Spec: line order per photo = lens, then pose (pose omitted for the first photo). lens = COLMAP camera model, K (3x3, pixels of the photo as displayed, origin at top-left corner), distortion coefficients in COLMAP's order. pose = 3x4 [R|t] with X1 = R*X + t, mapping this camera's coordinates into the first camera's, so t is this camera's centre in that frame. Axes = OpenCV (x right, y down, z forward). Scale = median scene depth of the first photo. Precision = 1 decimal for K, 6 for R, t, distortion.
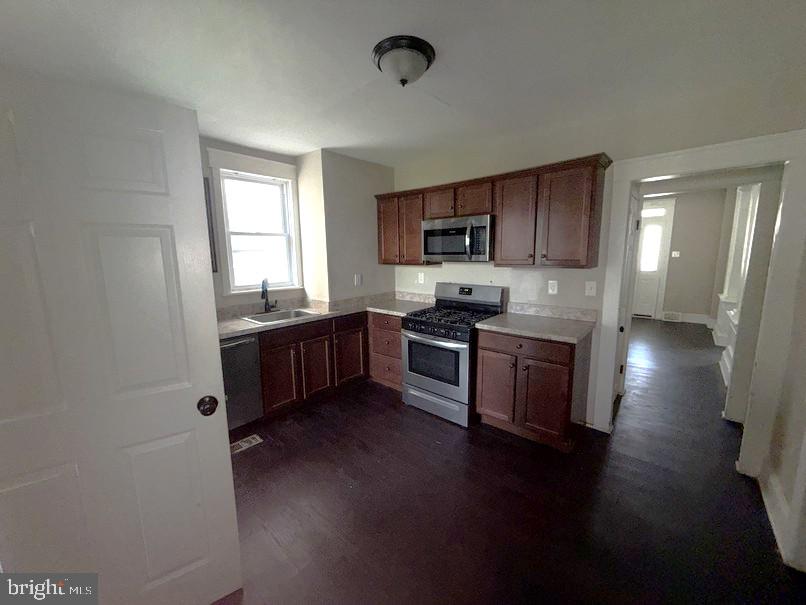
lens RADIAL K [[324.0, 0, 403.2], [0, 324.0, 301.9], [0, 0, 1]] dist [0.024402, 0.000291]
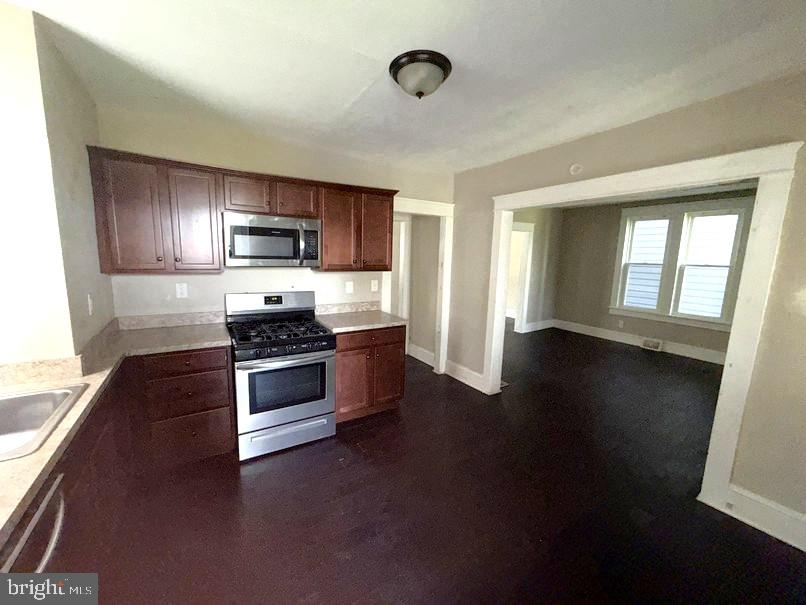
lens RADIAL K [[324.0, 0, 401.0], [0, 324.0, 304.4], [0, 0, 1]] dist [0.024402, 0.000291]
pose [[0.298293, -0.128351, 0.945805, -0.609405], [0.116914, 0.988369, 0.097255, -0.076027], [-0.947287, 0.081568, 0.309829, 0.455221]]
